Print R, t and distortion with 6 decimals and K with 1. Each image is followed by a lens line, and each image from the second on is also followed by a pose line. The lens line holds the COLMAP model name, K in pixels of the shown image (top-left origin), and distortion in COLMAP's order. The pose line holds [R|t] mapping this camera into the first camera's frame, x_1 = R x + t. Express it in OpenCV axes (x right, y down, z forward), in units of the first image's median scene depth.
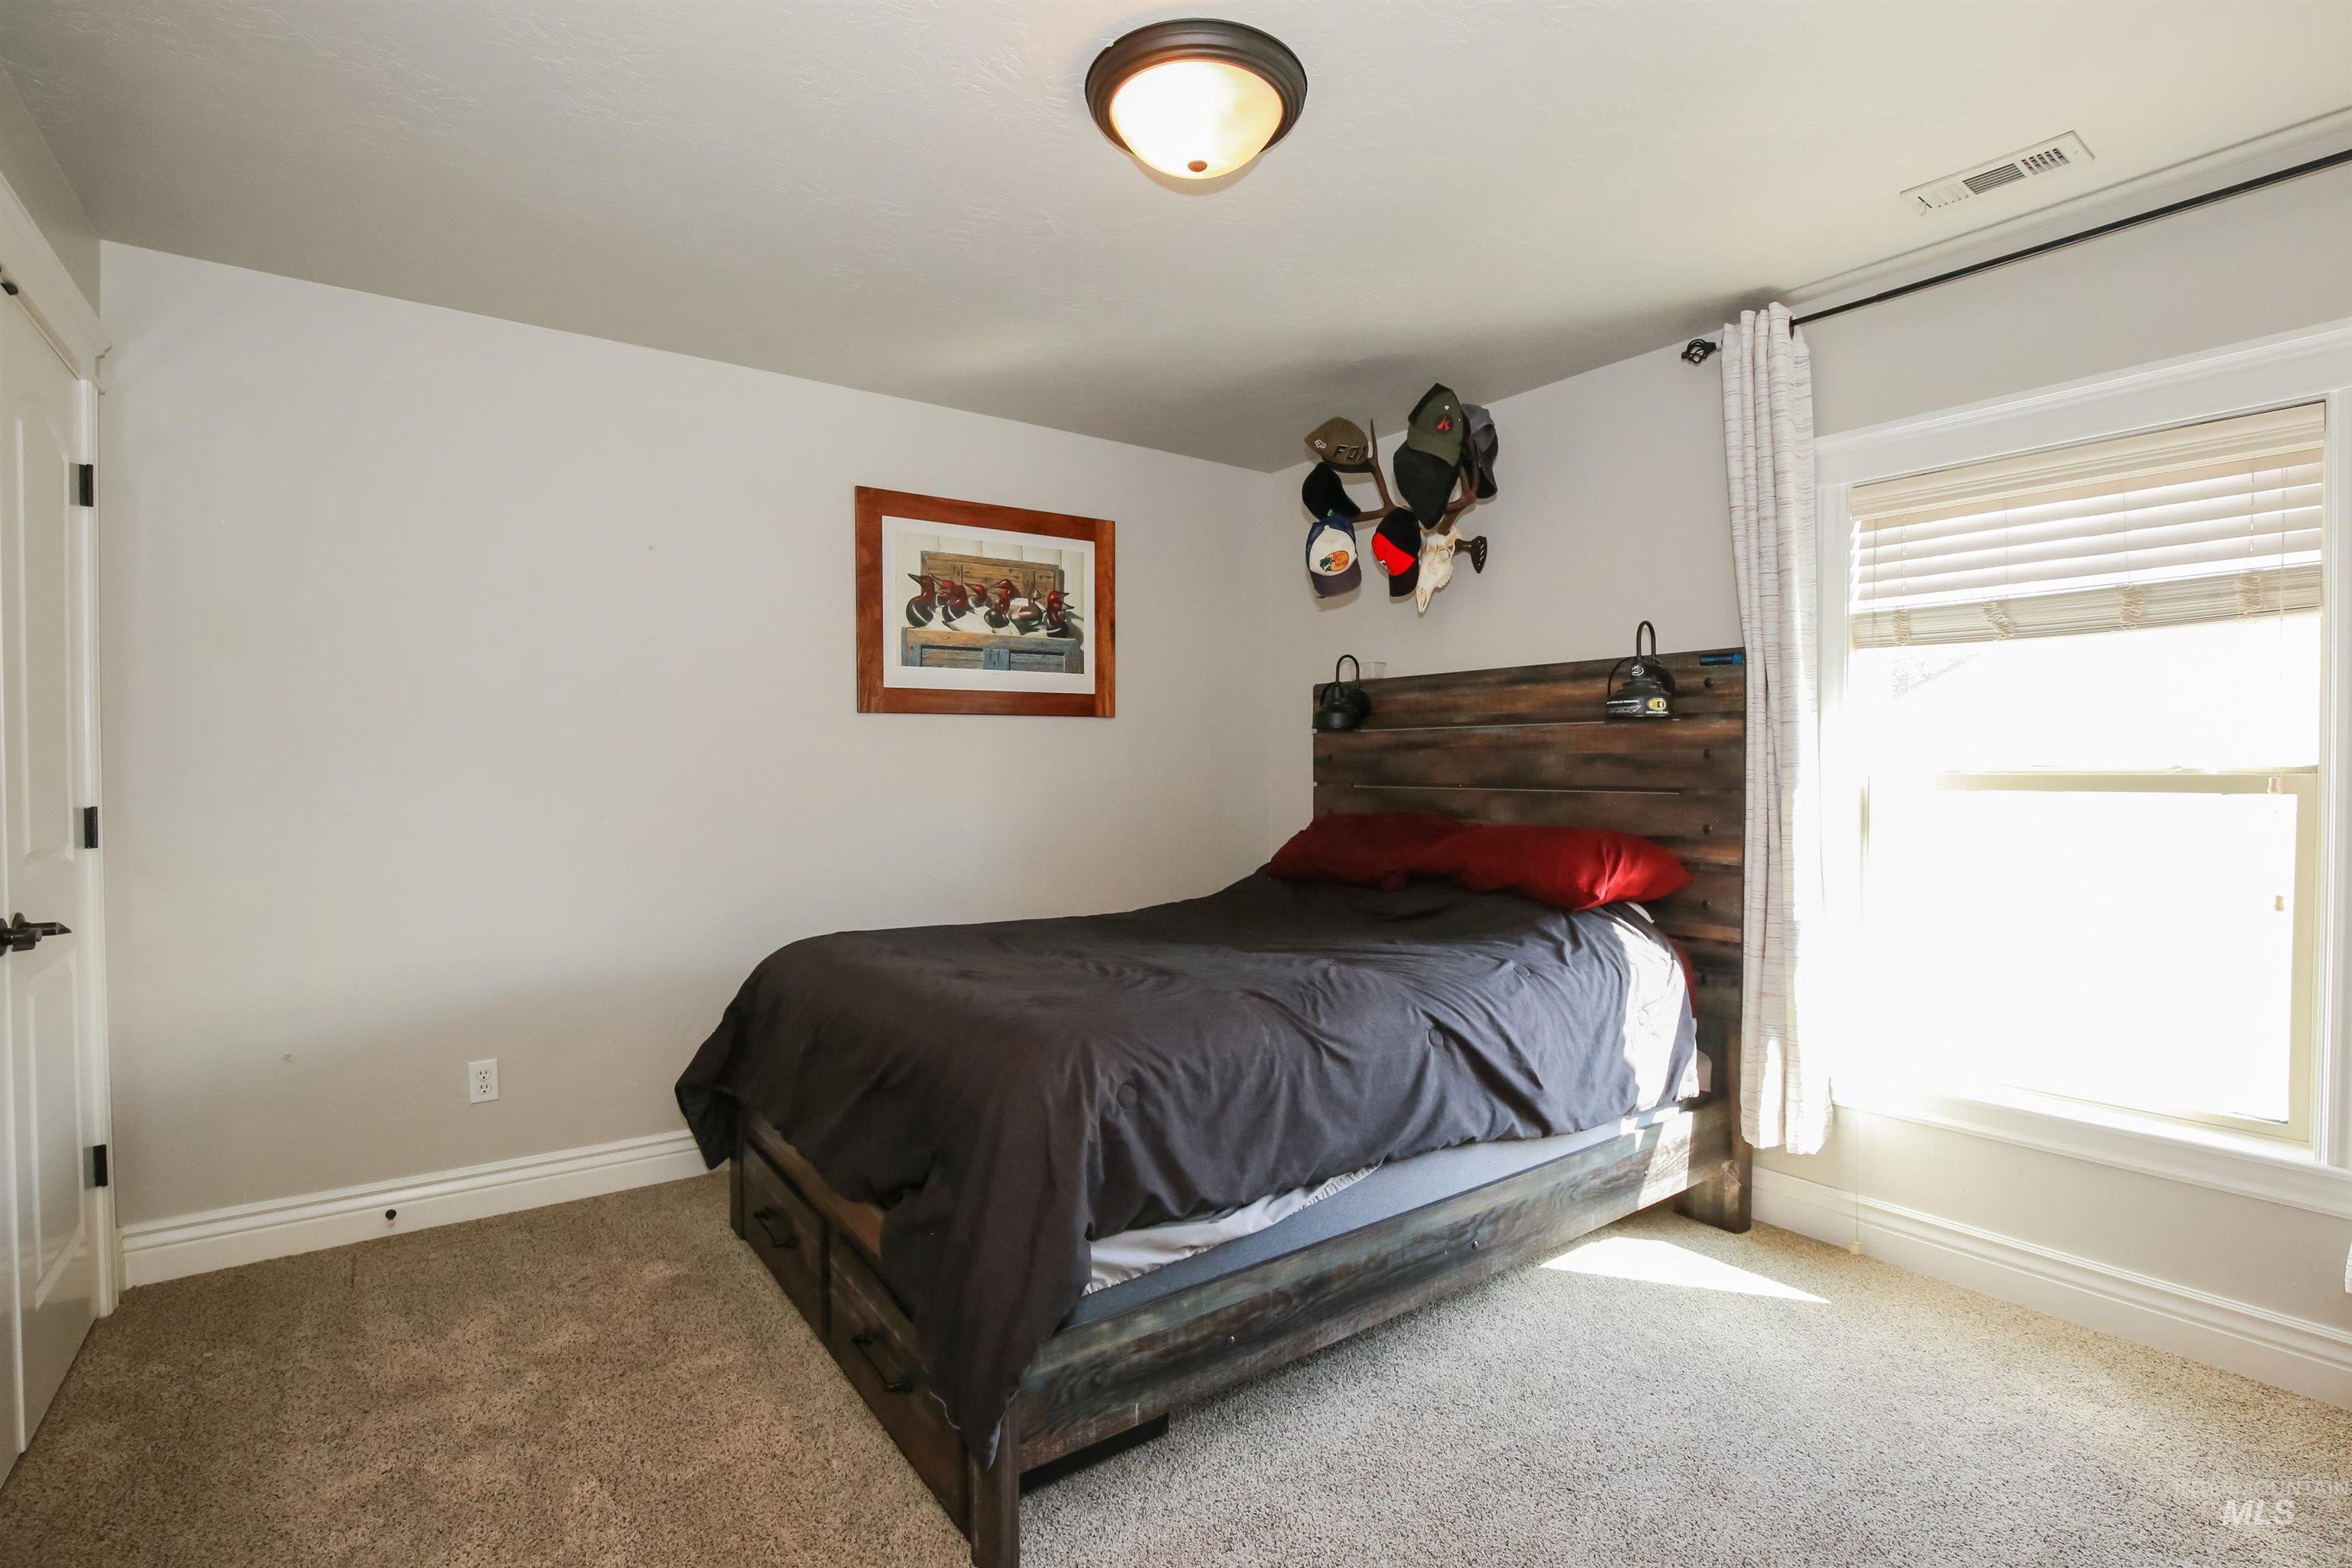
lens RADIAL K [[1083.2, 0, 1184.4], [0, 1083.2, 777.6], [0, 0, 1]] dist [-0.034595, 0.003774]
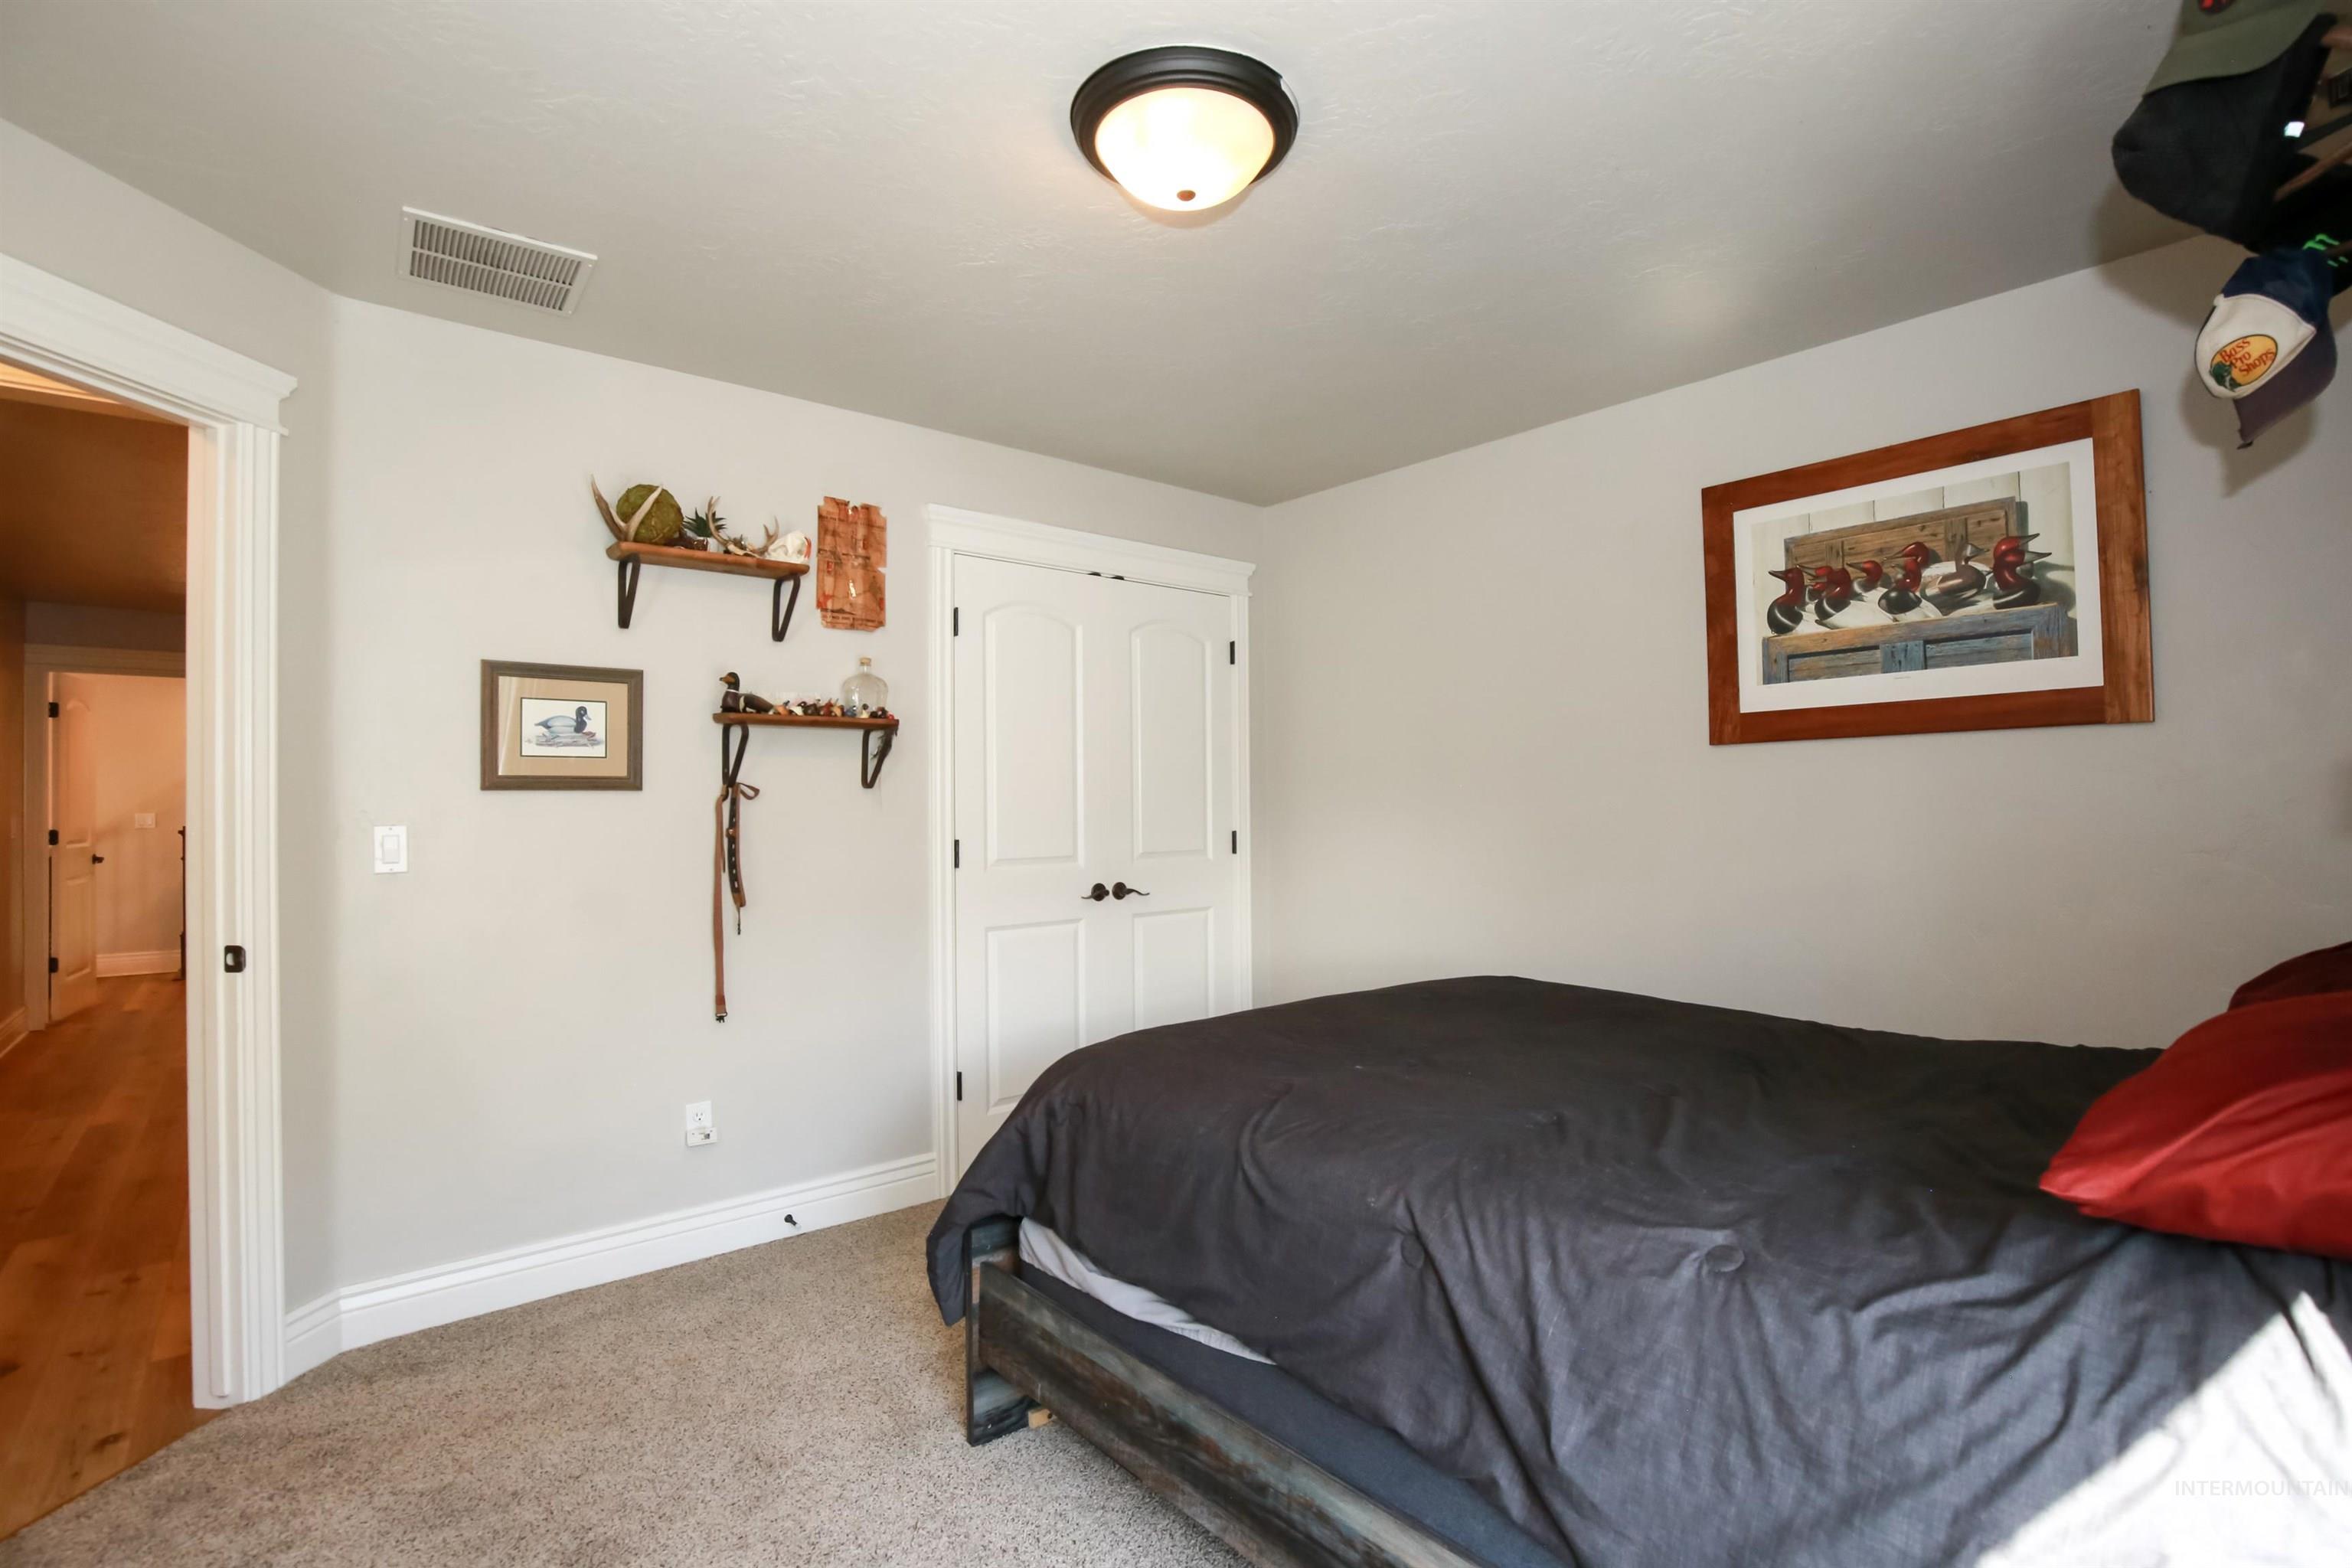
lens RADIAL K [[1083.2, 0, 1190.5], [0, 1083.2, 778.3], [0, 0, 1]] dist [-0.034595, 0.003774]
pose [[0.087789, -0.022092, -0.995894, 0.494995], [-0.001987, 0.999748, -0.022353, -0.012075], [0.996137, 0.003941, 0.087723, 0.473274]]
